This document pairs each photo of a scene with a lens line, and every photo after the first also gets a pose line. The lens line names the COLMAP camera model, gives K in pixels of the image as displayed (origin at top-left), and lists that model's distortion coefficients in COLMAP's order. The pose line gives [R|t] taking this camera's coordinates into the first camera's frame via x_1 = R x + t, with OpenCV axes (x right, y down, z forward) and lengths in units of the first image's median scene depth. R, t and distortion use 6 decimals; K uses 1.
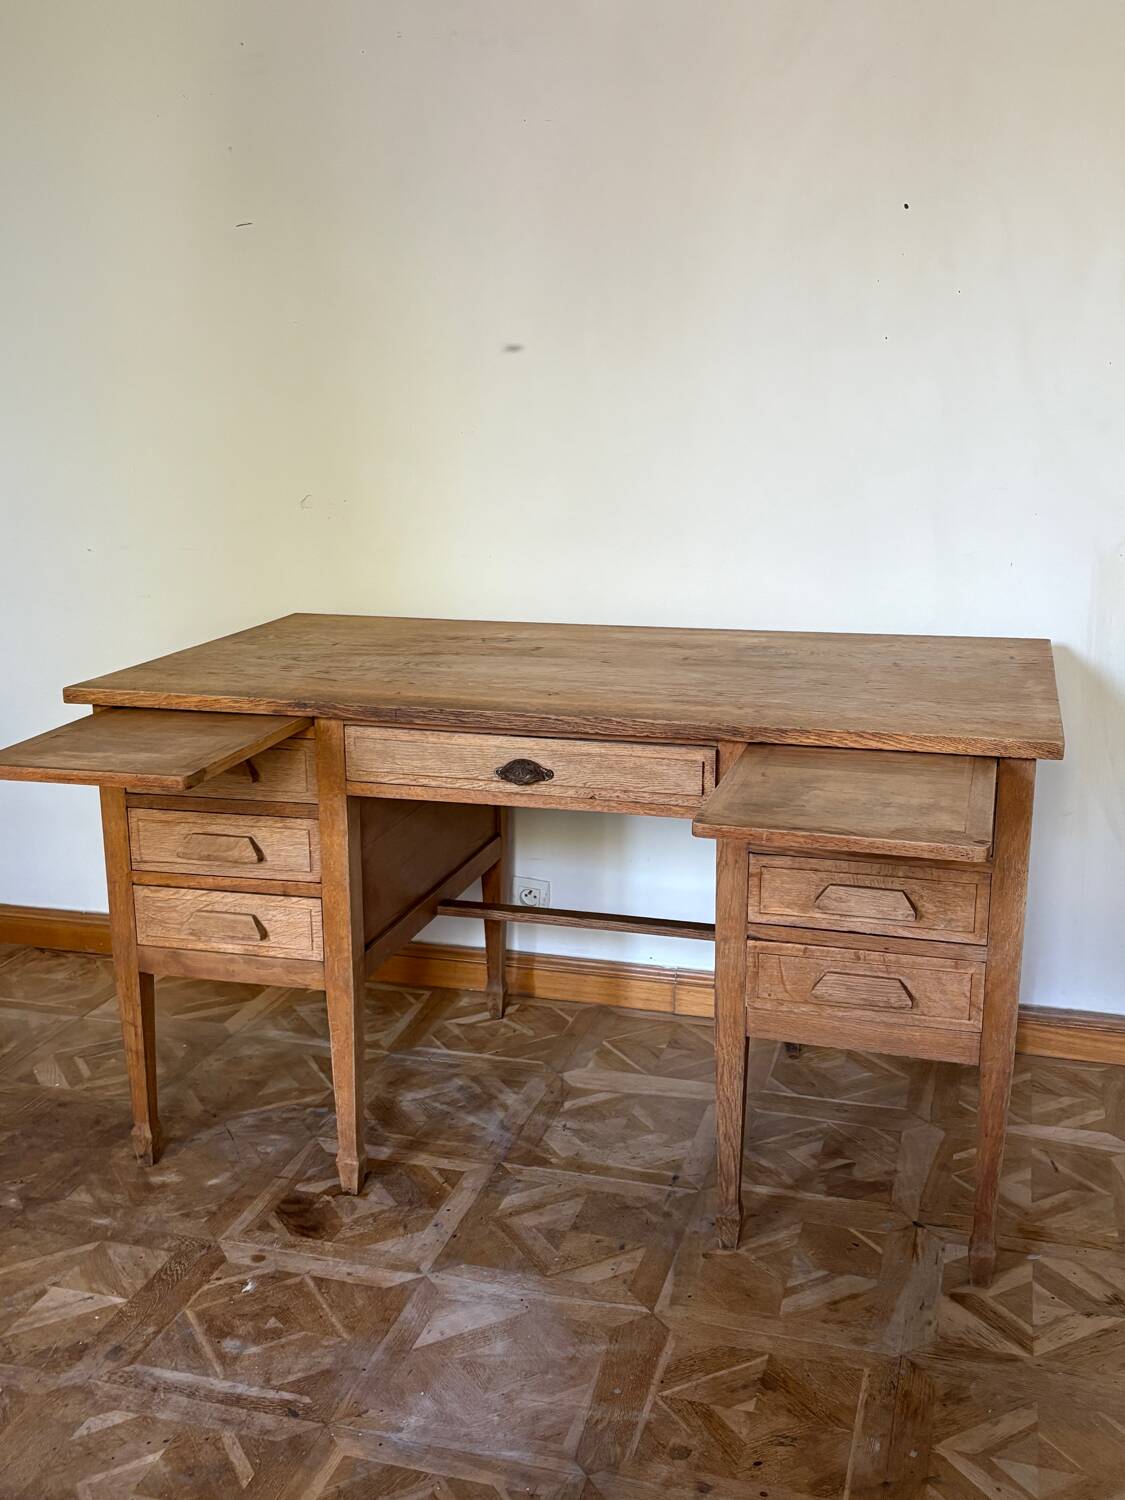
lens RADIAL K [[1541.3, 0, 549.2], [0, 1541.3, 744.5], [0, 0, 1]] dist [0.017618, 0.000000]
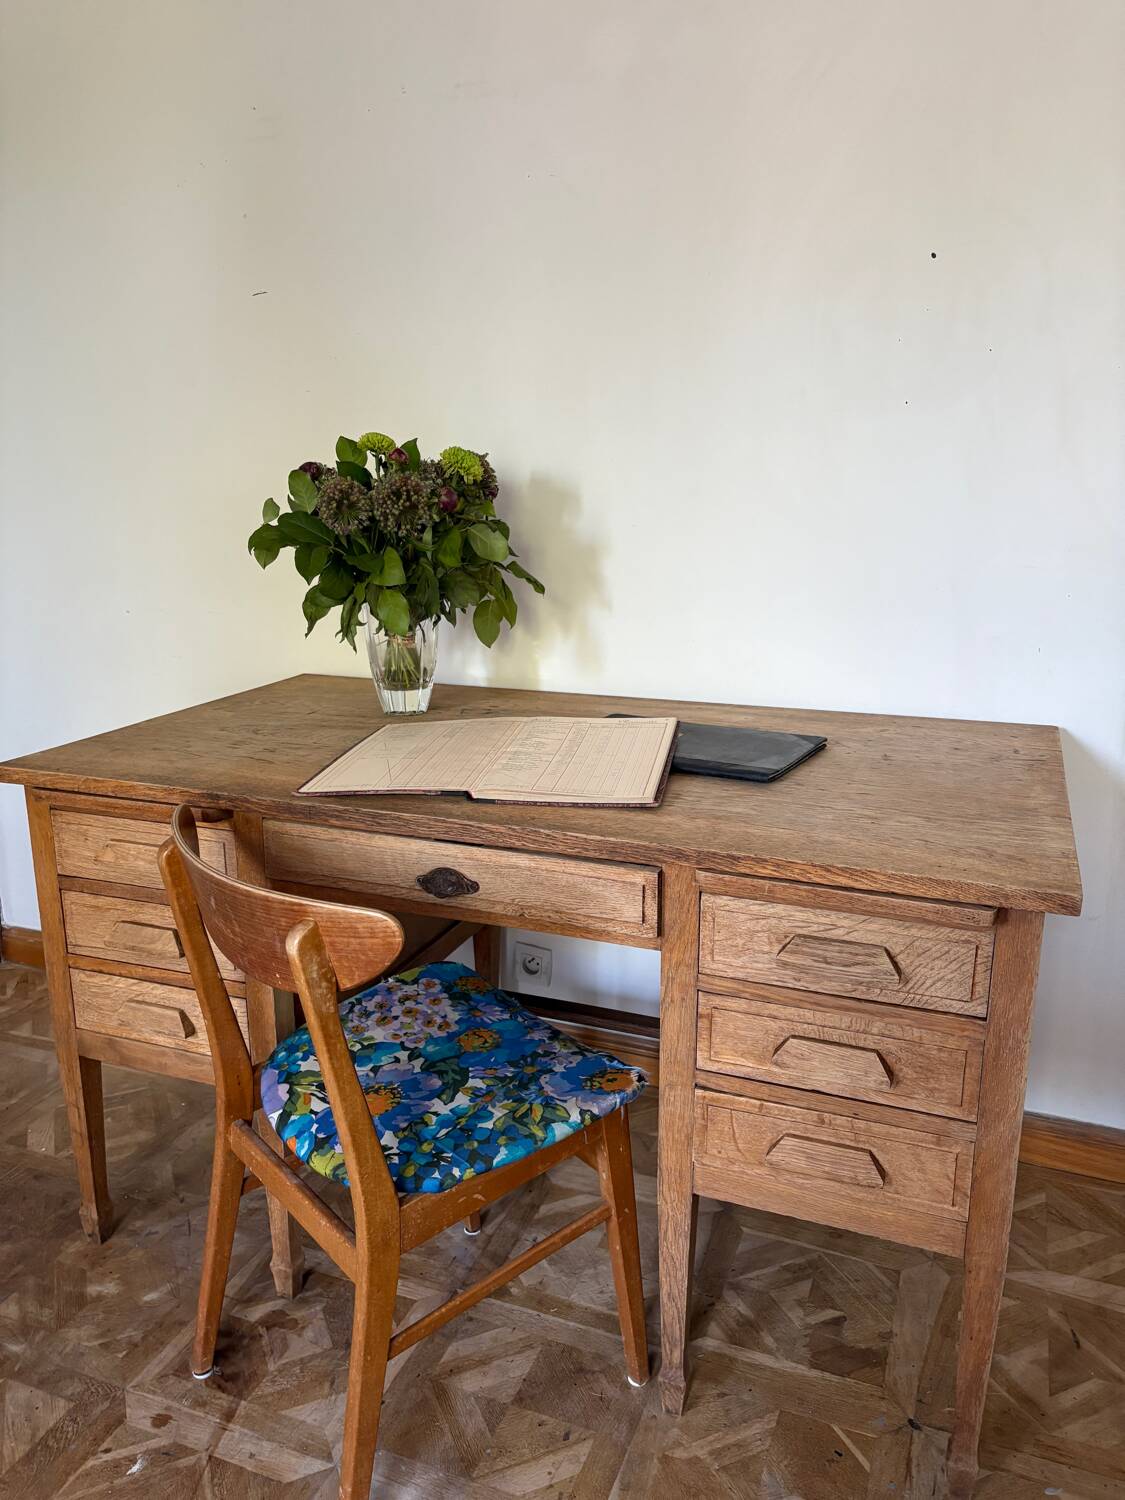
lens RADIAL K [[1143.6, 0, 563.2], [0, 1143.6, 744.5], [0, 0, 1]] dist [0.019959, -0.030461]
pose [[0.996321, 0.021998, -0.082834, 0.099172], [-0.020467, 0.999605, 0.019284, -0.073001], [0.083226, -0.017517, 0.996377, 0.342367]]
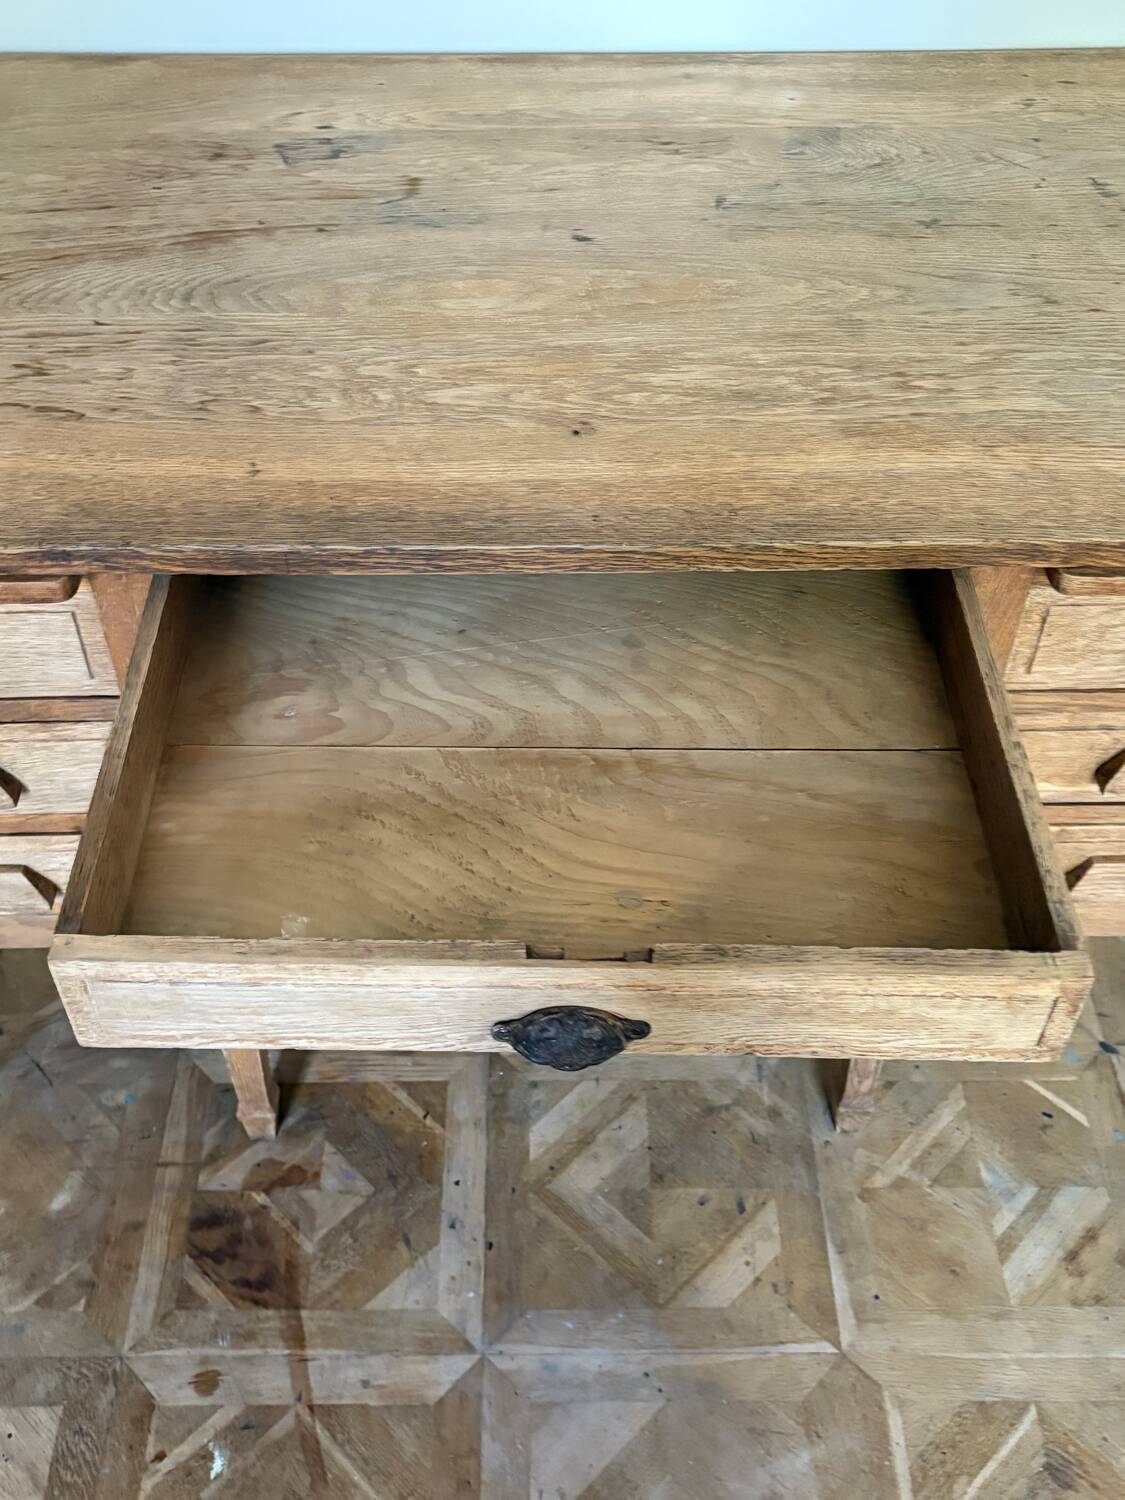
lens RADIAL K [[1541.3, 0, 551.4], [0, 1541.3, 740.8], [0, 0, 1]] dist [0.017618, 0.000000]
pose [[0.955059, -0.204748, 0.214337, -0.130312], [0.057082, 0.836604, 0.544827, -0.214630], [-0.290867, -0.508107, 0.810693, 0.566310]]
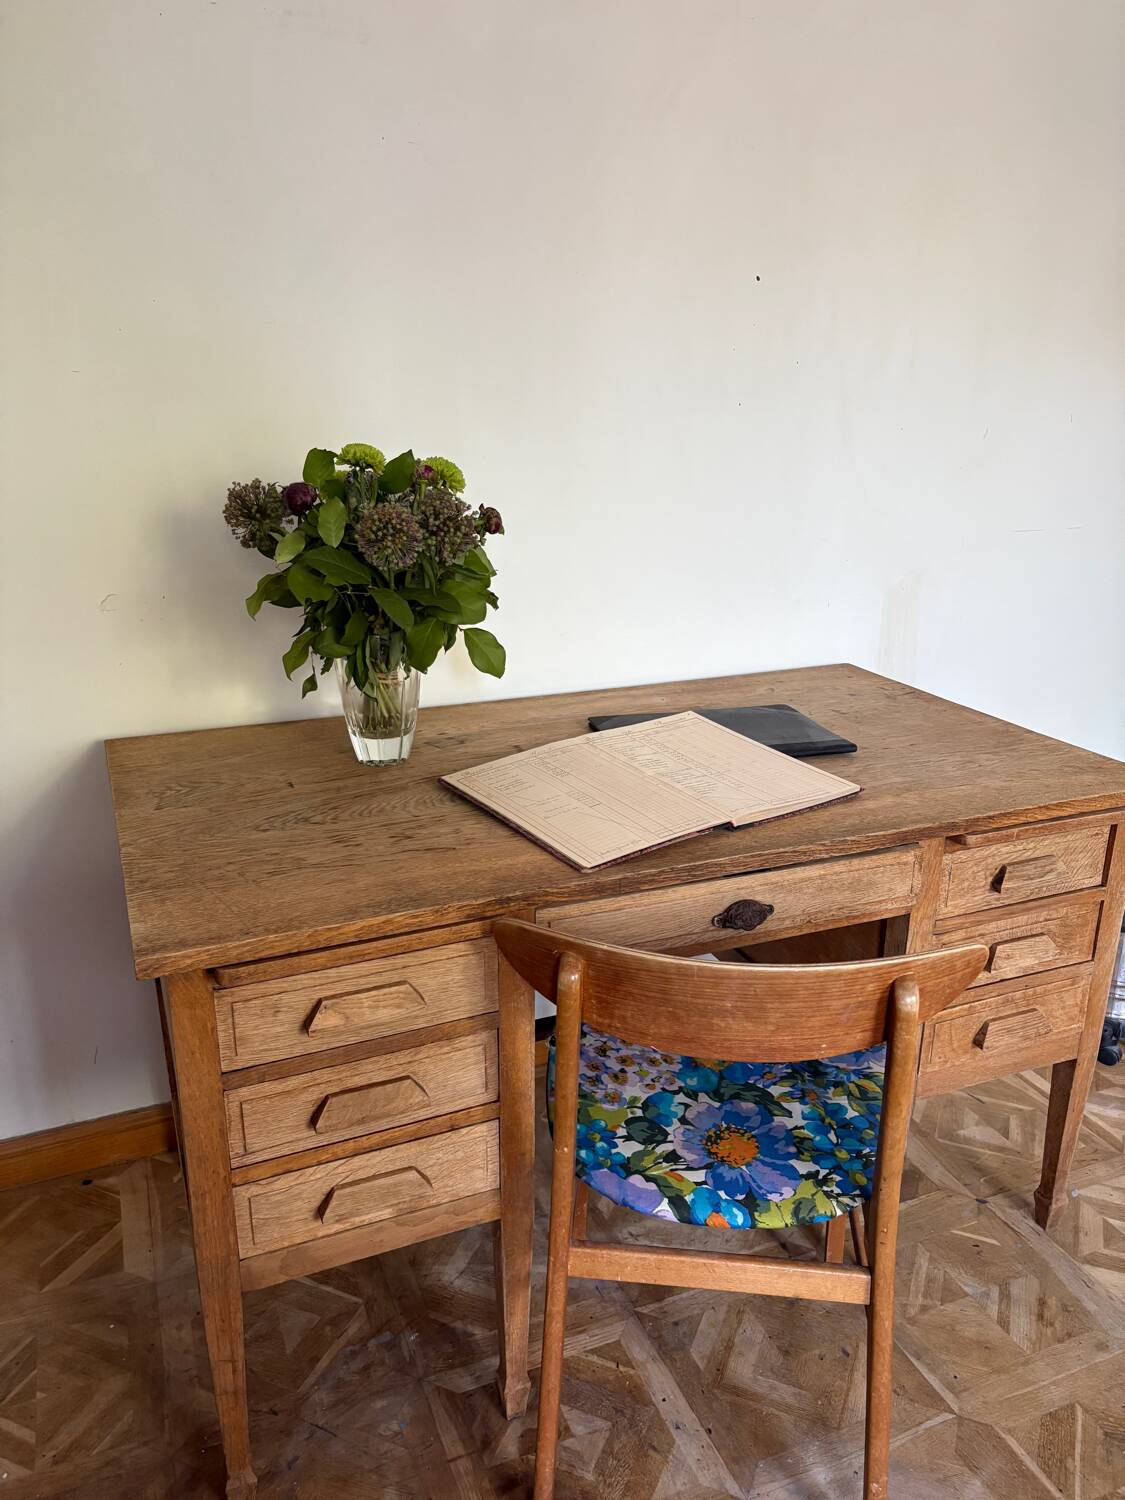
lens RADIAL K [[1143.6, 0, 563.0], [0, 1143.6, 748.2], [0, 0, 1]] dist [0.019959, -0.030461]
pose [[0.774673, -0.181982, 0.605611, -0.468995], [0.128905, 0.983032, 0.130505, -0.171505], [-0.619084, -0.023032, 0.784987, 0.529238]]
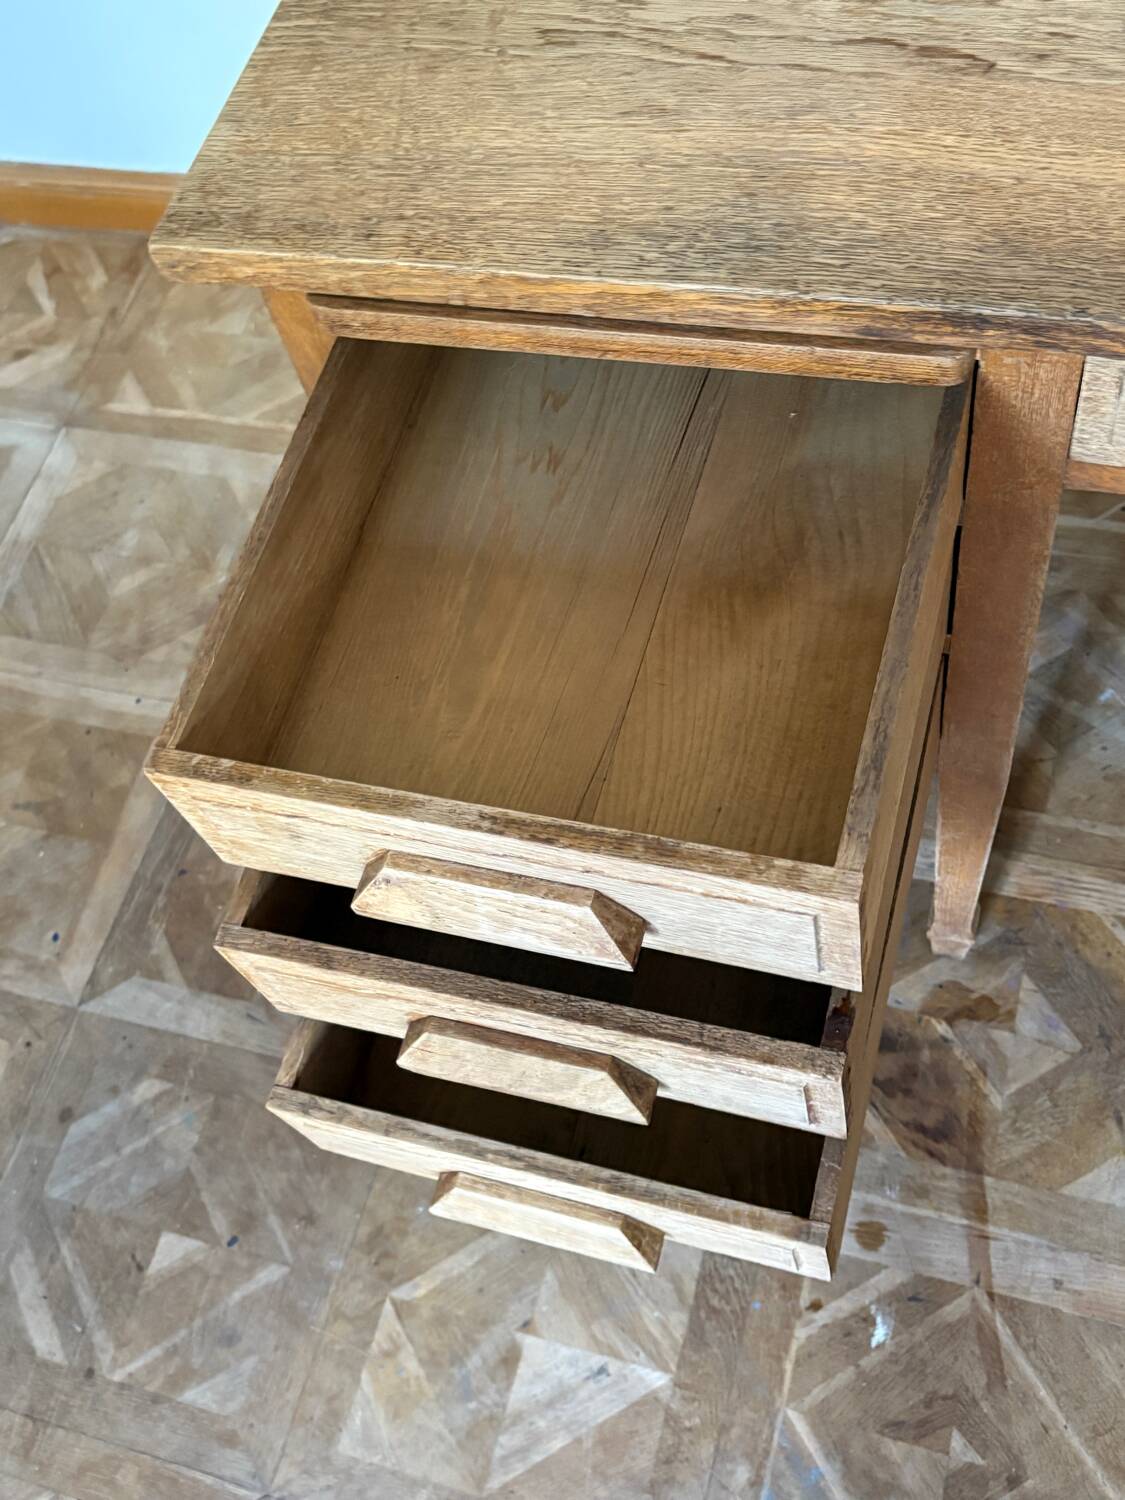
lens RADIAL K [[1541.3, 0, 580.8], [0, 1541.3, 754.2], [0, 0, 1]] dist [0.017618, 0.000000]
pose [[0.988502, -0.089252, -0.122058, -0.202888], [0.150313, 0.667754, 0.729047, -0.192044], [0.016436, -0.739012, 0.673492, 0.739787]]
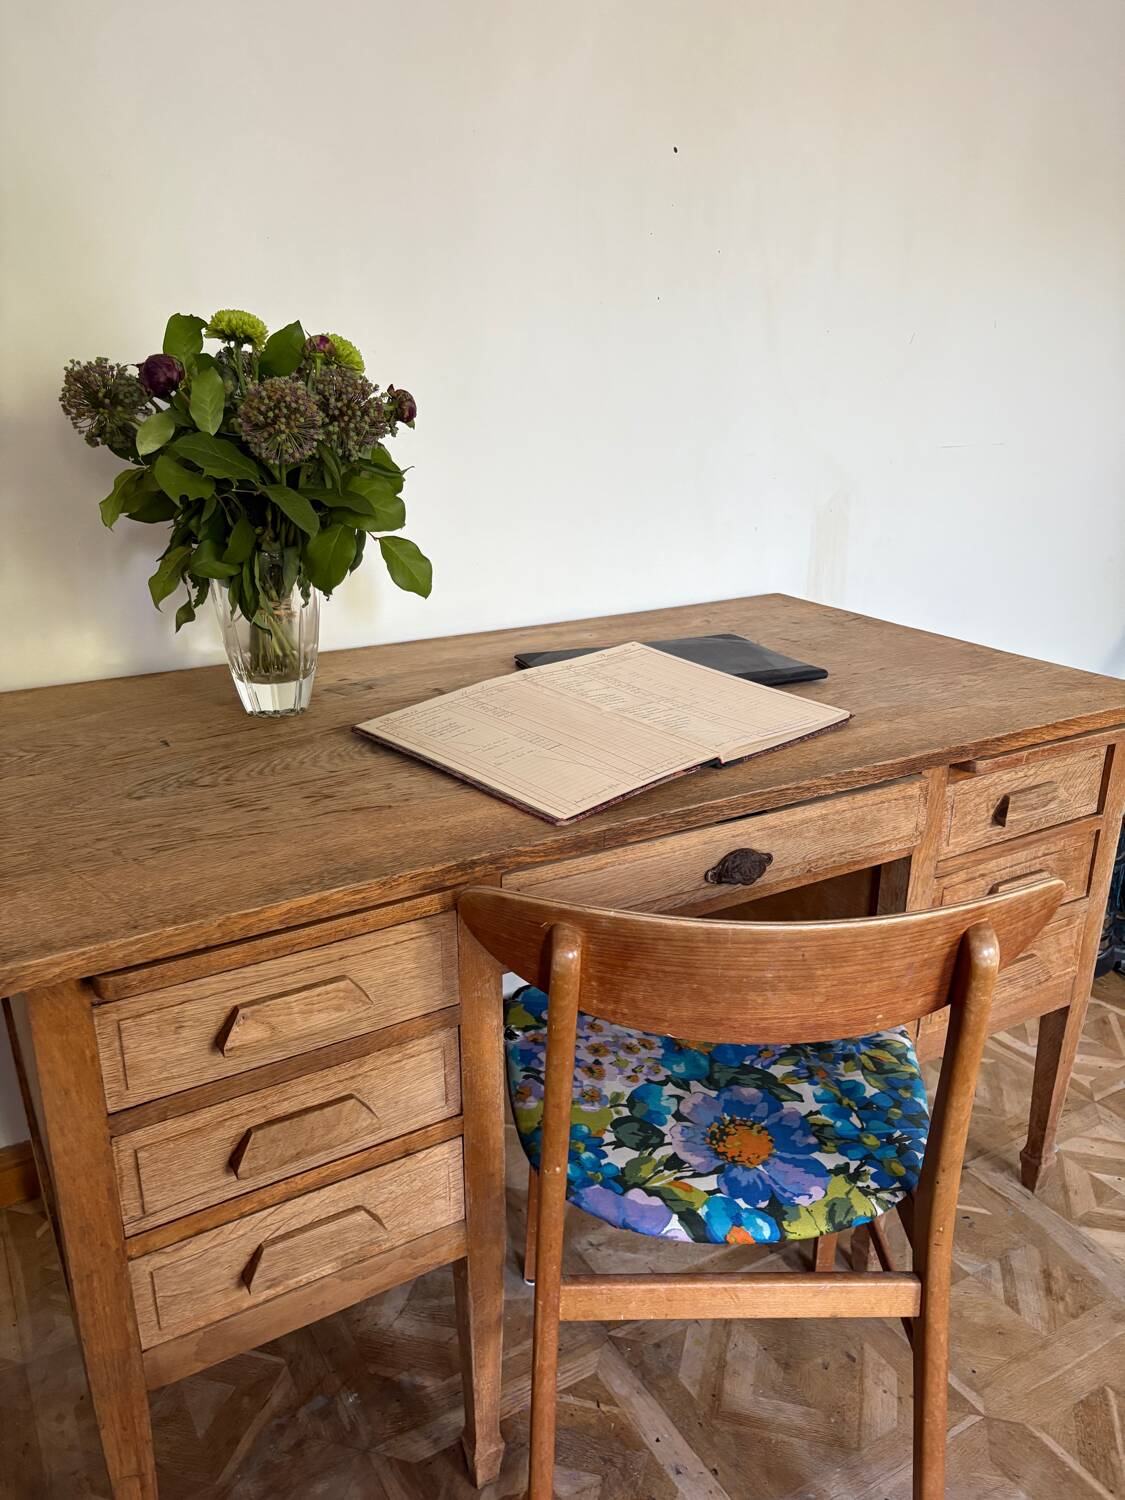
lens RADIAL K [[1143.6, 0, 558.9], [0, 1143.6, 749.7], [0, 0, 1]] dist [0.019959, -0.030461]
pose [[0.681658, -0.229856, 0.694628, -0.437083], [0.156574, 0.973206, 0.168389, -0.139947], [-0.714722, -0.006023, 0.699383, 0.654134]]
